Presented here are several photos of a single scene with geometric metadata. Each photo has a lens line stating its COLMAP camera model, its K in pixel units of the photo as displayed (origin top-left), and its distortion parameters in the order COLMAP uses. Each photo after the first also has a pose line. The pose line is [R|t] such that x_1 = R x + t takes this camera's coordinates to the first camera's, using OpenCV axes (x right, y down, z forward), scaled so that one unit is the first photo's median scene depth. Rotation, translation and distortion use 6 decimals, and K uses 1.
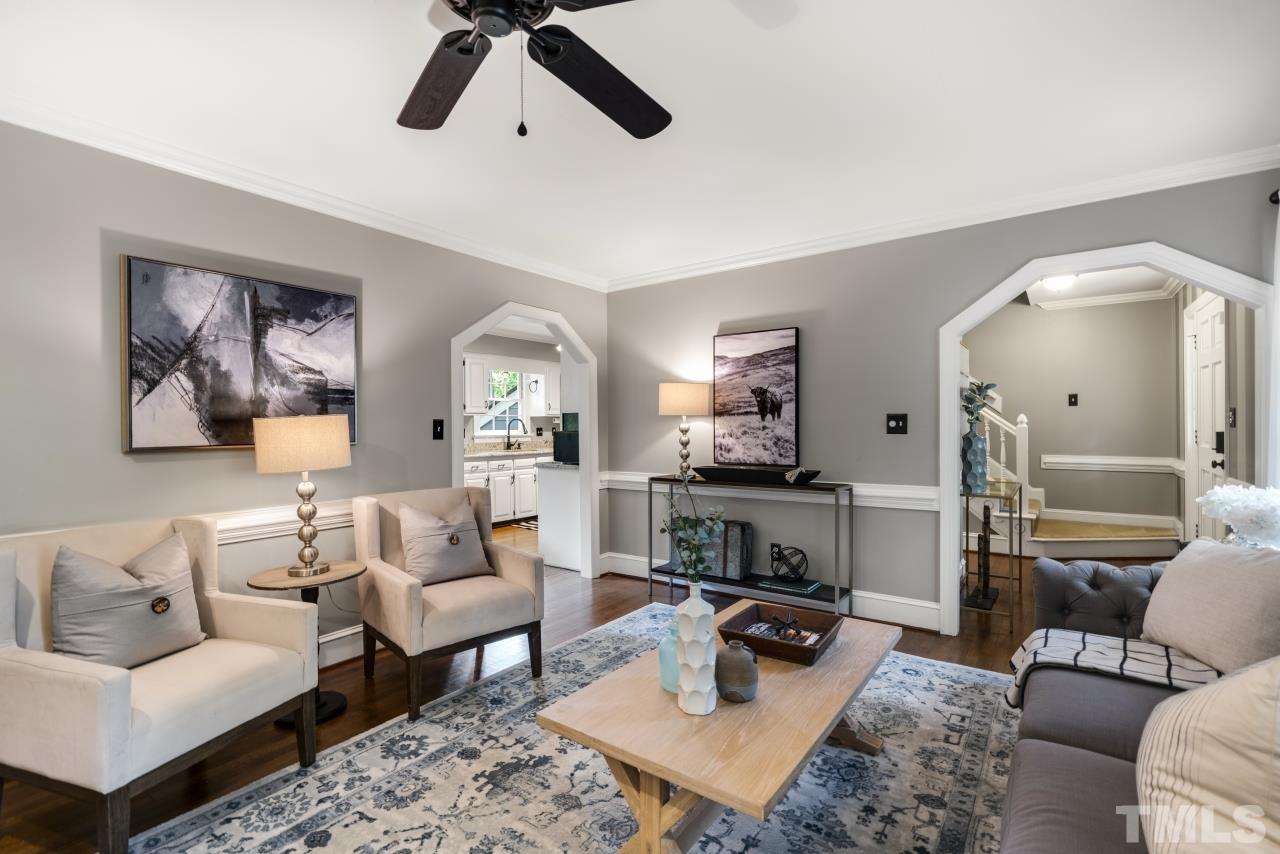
lens RADIAL K [[580.5, 0, 640.1], [0, 580.5, 408.1], [0, 0, 1]] dist [-0.013570, 0.006077]
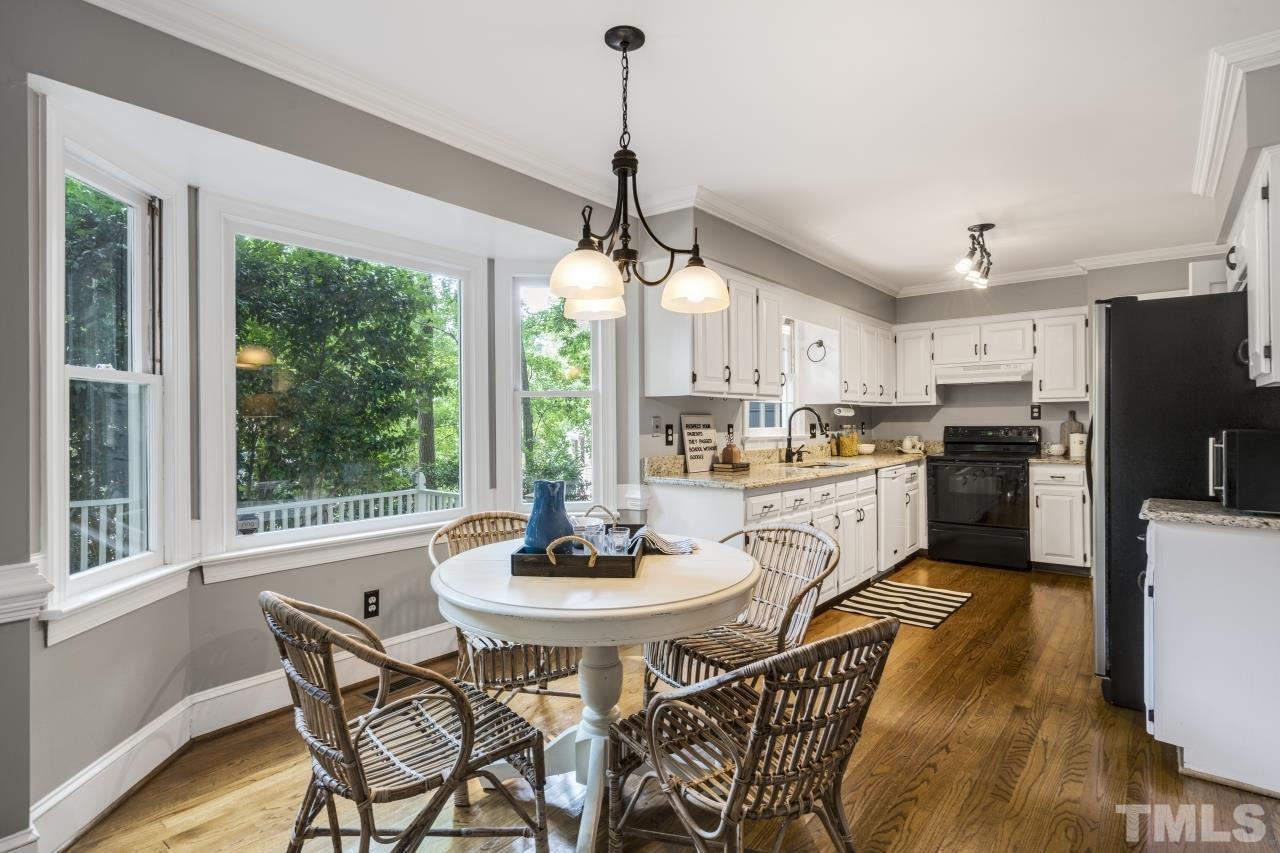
lens RADIAL K [[632.4, 0, 643.0], [0, 632.4, 423.3], [0, 0, 1]] dist [-0.001556, -0.000181]
pose [[0.998553, 0.000932, -0.053768, -0.332964], [0.000473, 0.999659, 0.026125, 0.017672], [0.053774, -0.026113, 0.998212, 0.380490]]
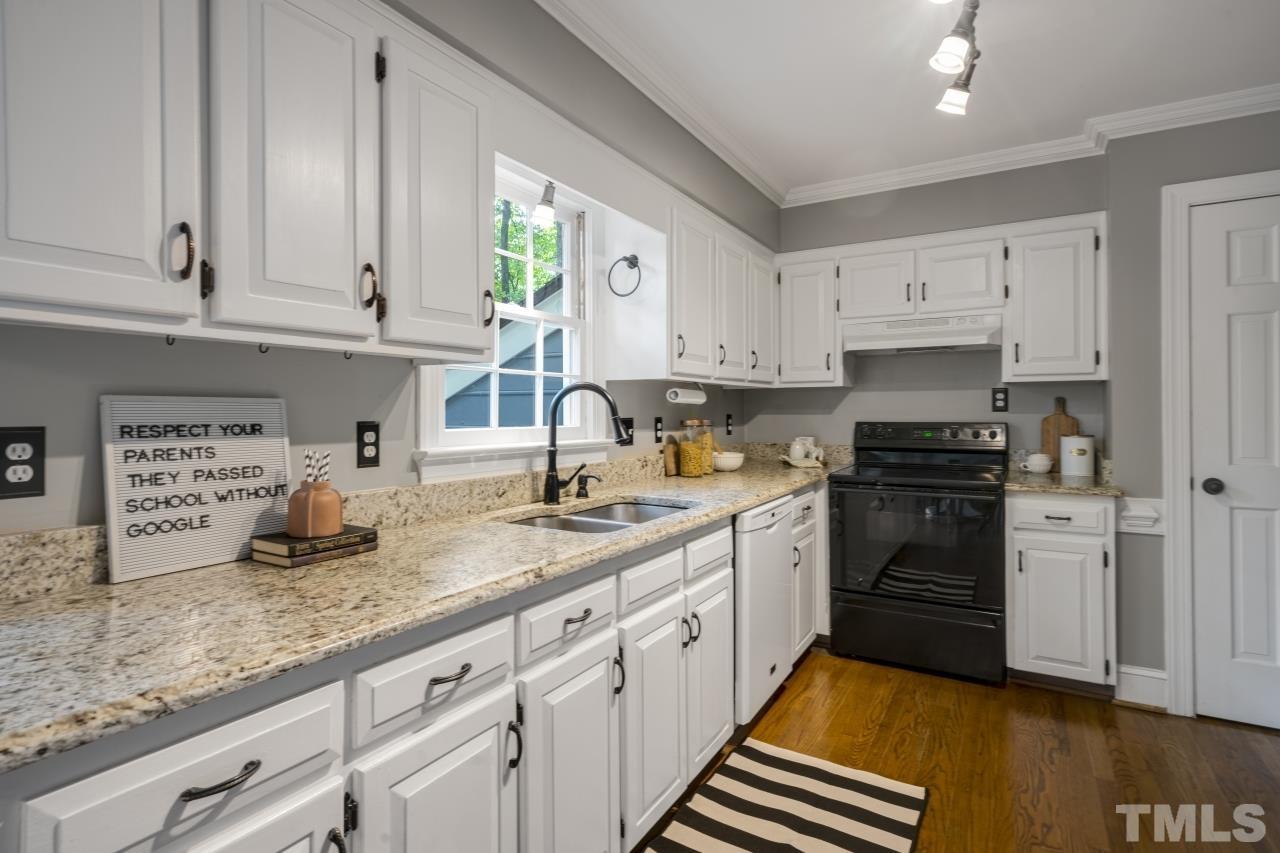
lens RADIAL K [[643.1, 0, 640.2], [0, 643.1, 408.1], [0, 0, 1]] dist [0.000657, 0.000302]
pose [[0.995396, 0.006194, 0.095650, -0.213810], [-0.008172, 0.999760, 0.020303, 0.022871], [-0.095501, -0.020991, 0.995208, 0.705369]]
